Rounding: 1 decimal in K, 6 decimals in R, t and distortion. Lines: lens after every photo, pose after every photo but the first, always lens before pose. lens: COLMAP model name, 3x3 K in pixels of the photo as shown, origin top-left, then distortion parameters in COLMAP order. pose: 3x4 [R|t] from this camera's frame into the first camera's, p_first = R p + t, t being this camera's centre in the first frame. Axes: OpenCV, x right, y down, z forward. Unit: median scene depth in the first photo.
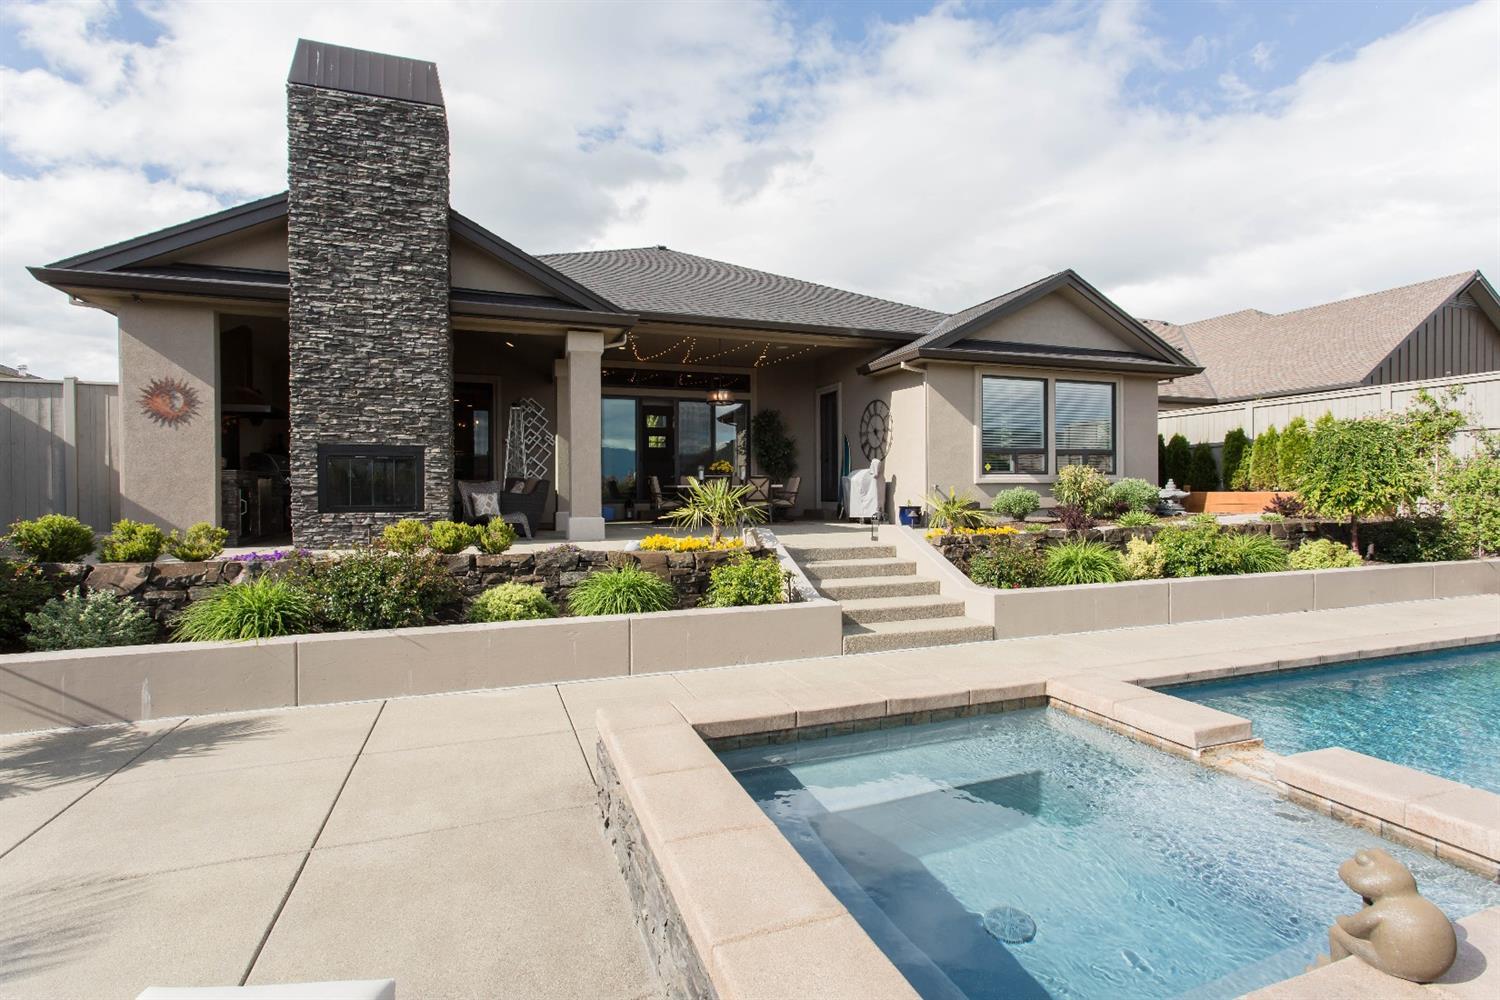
lens RADIAL K [[709.6, 0, 751.5], [0, 709.6, 498.3], [0, 0, 1]] dist [-0.001795, 0.002411]
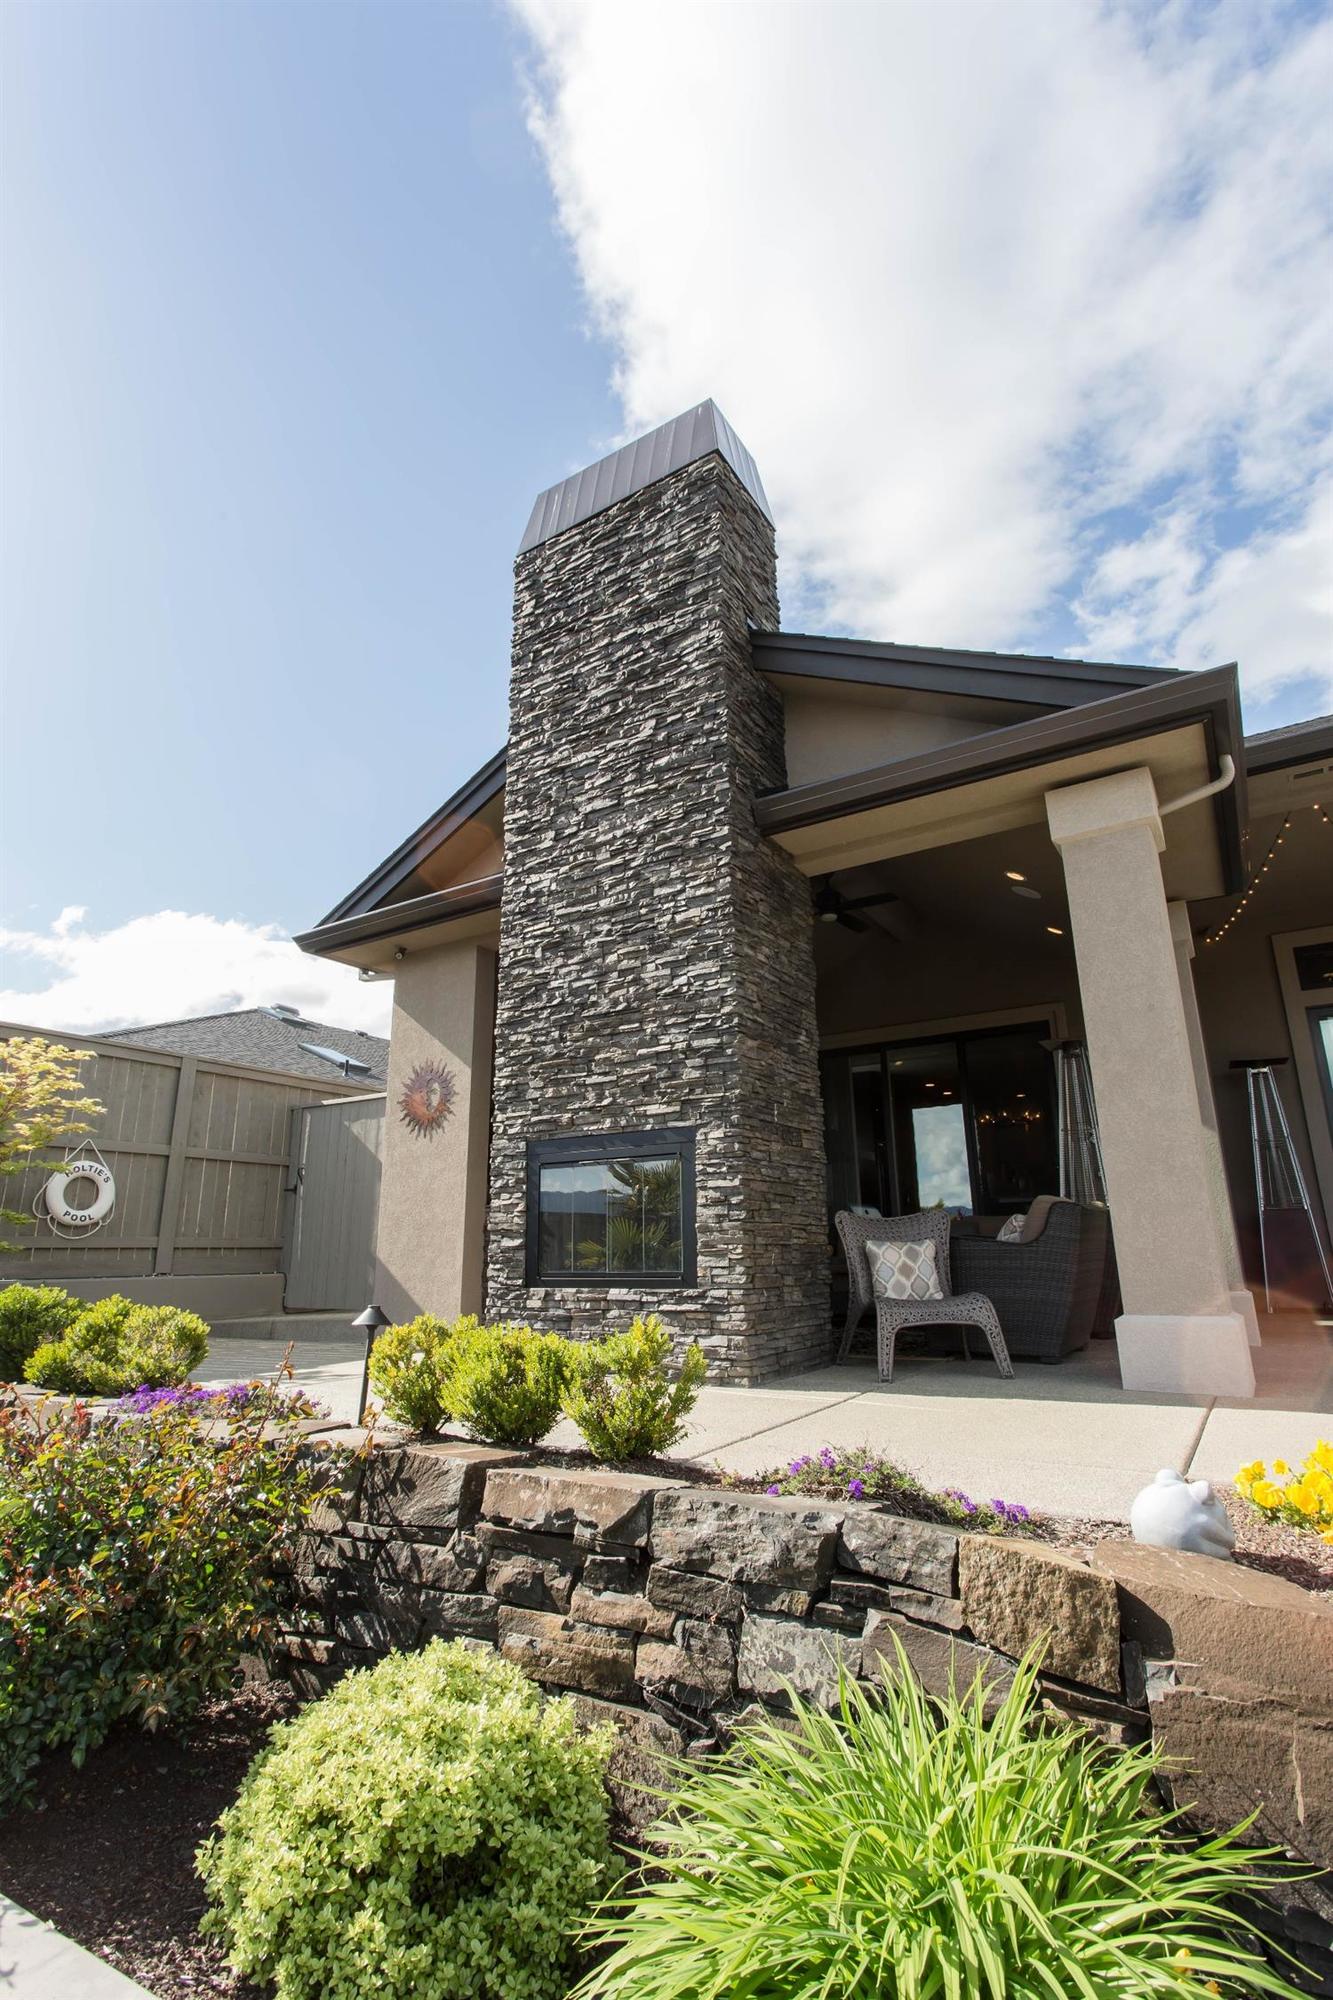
lens RADIAL K [[946.2, 0, 664.0], [0, 946.2, 996.1], [0, 0, 1]] dist [-0.001795, 0.002411]
pose [[0.617667, -0.212208, -0.757268, -0.029388], [0.000337, 0.962978, -0.269579, 0.004005], [0.786440, 0.166254, 0.594872, 0.651987]]
